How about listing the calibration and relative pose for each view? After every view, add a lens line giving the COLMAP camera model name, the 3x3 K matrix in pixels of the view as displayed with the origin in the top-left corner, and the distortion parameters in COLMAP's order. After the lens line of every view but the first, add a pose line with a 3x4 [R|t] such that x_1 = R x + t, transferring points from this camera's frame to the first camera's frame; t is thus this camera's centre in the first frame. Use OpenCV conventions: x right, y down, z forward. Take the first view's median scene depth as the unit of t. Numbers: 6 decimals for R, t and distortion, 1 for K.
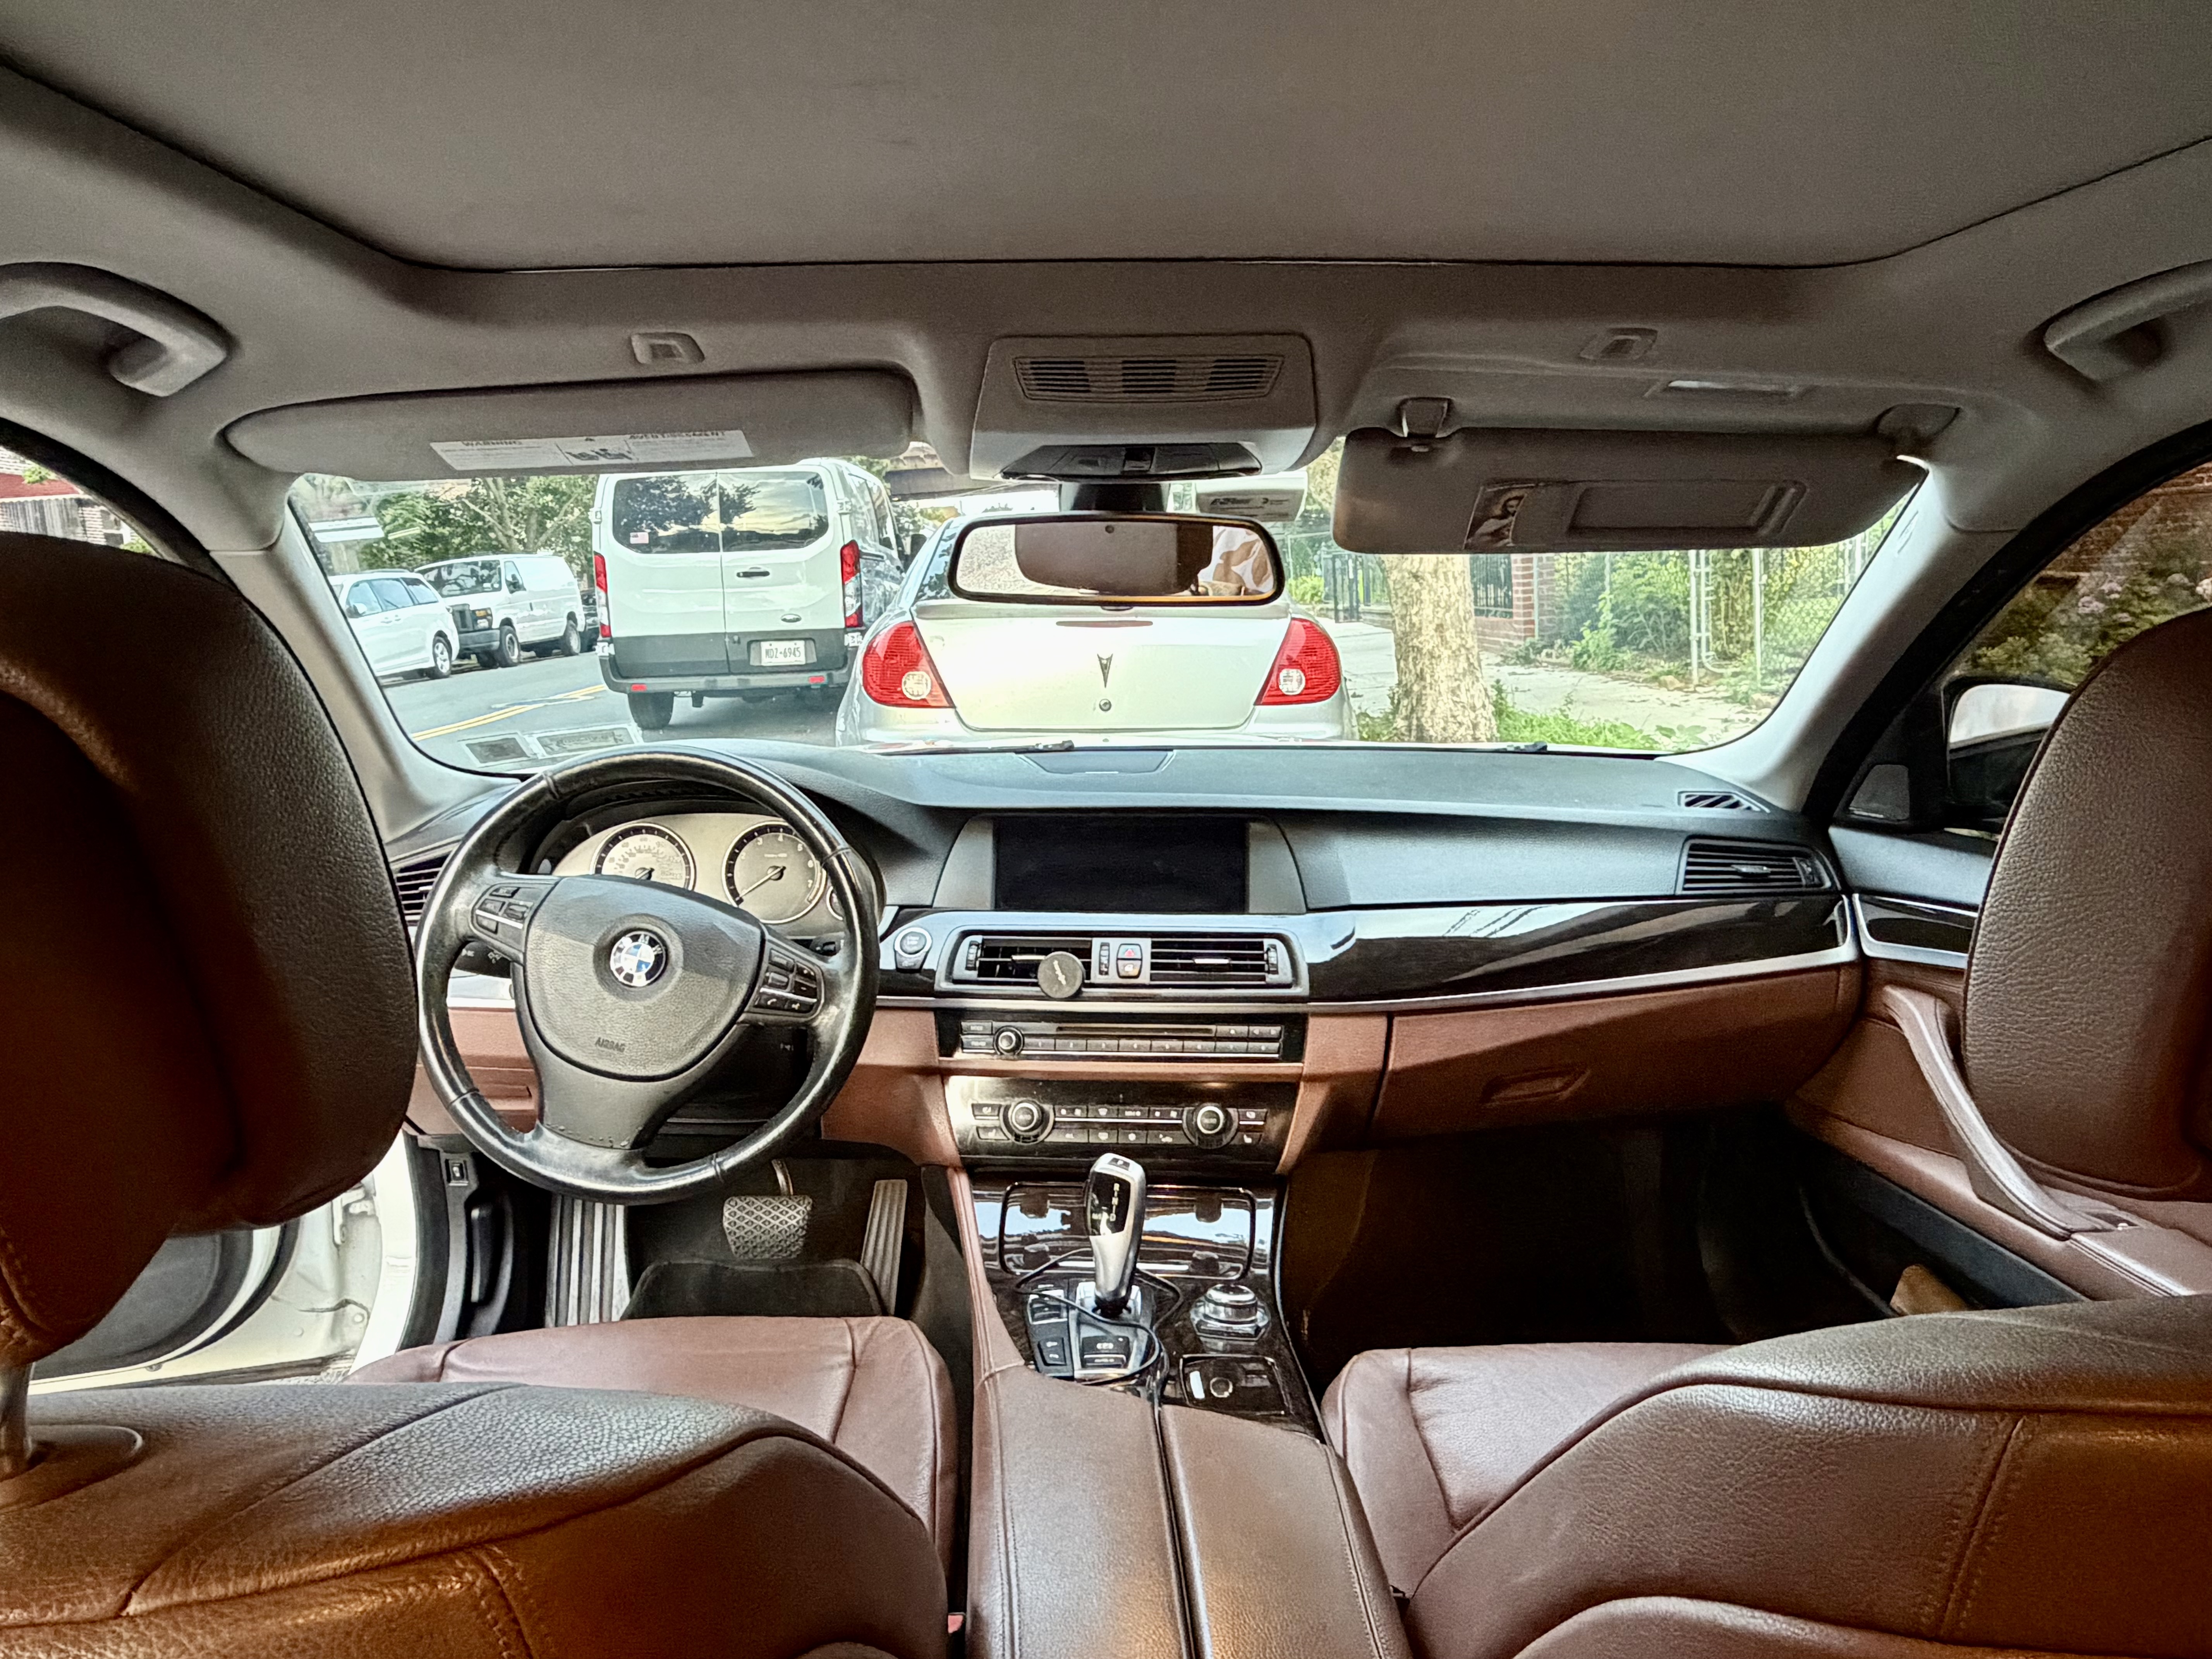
lens RADIAL K [[1487.9, 0, 1106.0], [0, 1487.9, 829.5], [0, 0, 1]] dist [0.000880, 0.000813]
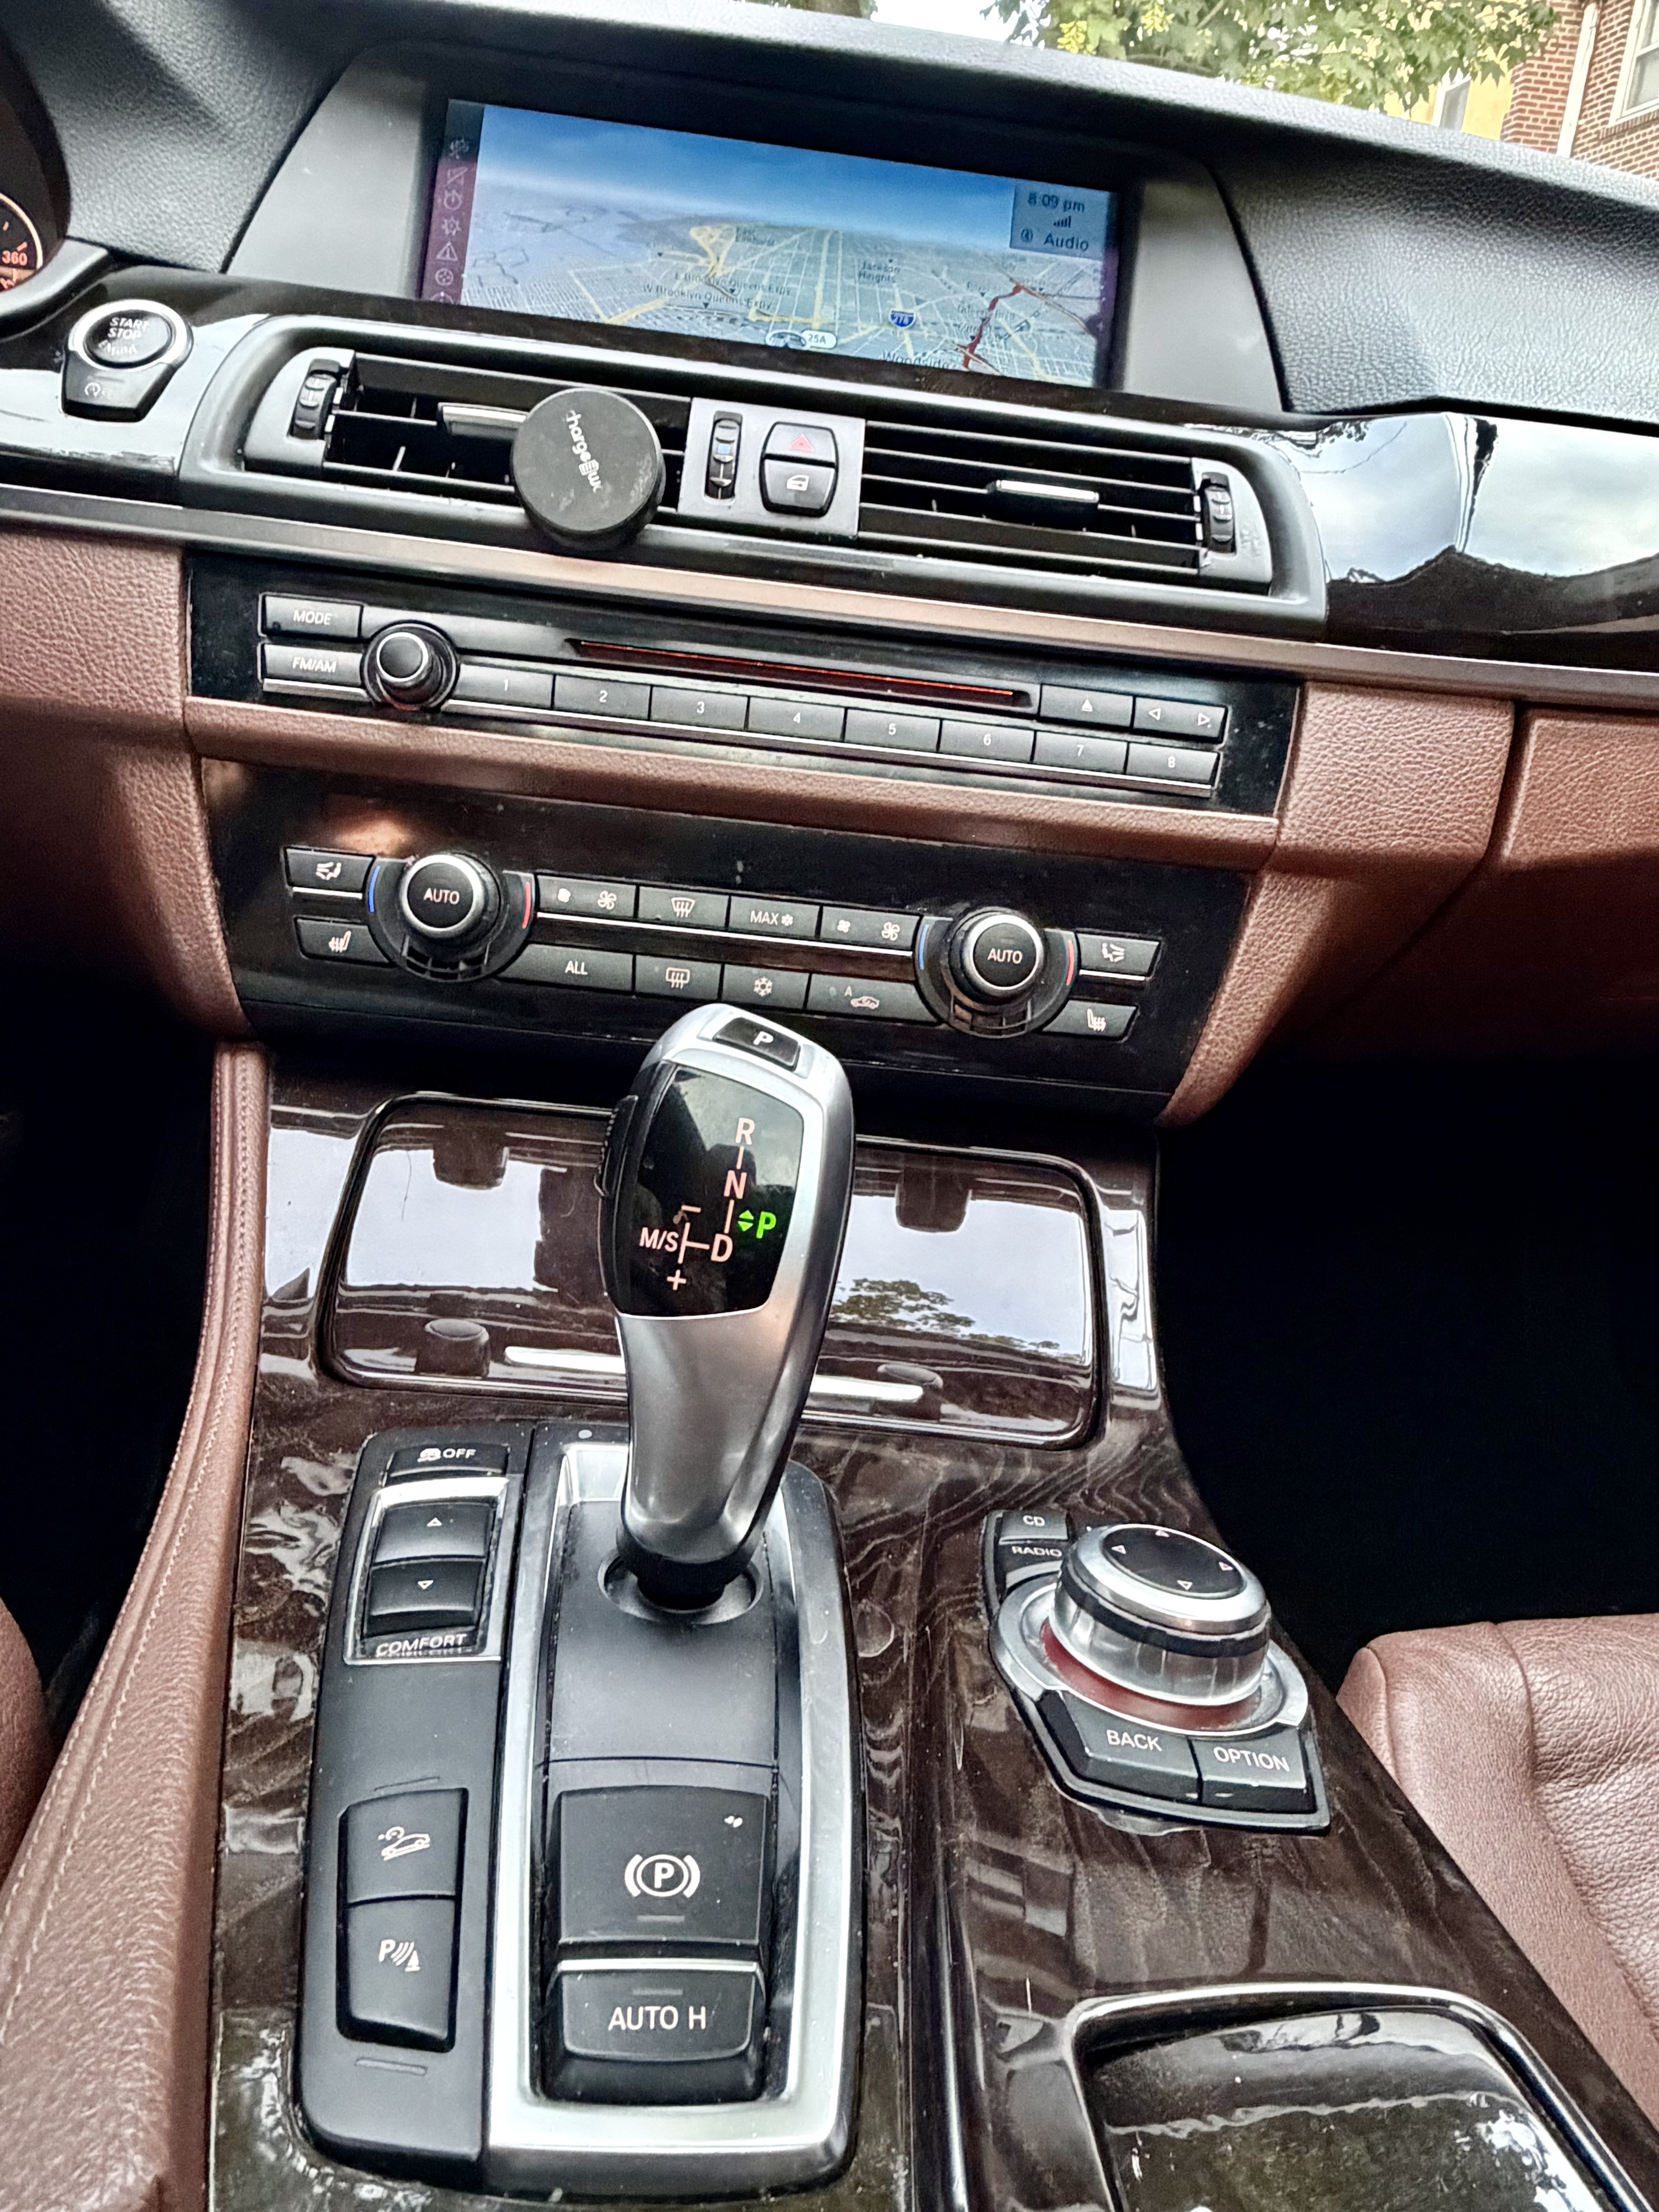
lens RADIAL K [[1487.9, 0, 830.5], [0, 1487.9, 1053.5], [0, 0, 1]] dist [0.000880, 0.000813]
pose [[0.987363, 0.081068, 0.136168, -0.009242], [-0.105081, 0.978107, 0.179626, 0.120280], [-0.118625, -0.191665, 0.974265, 0.502192]]
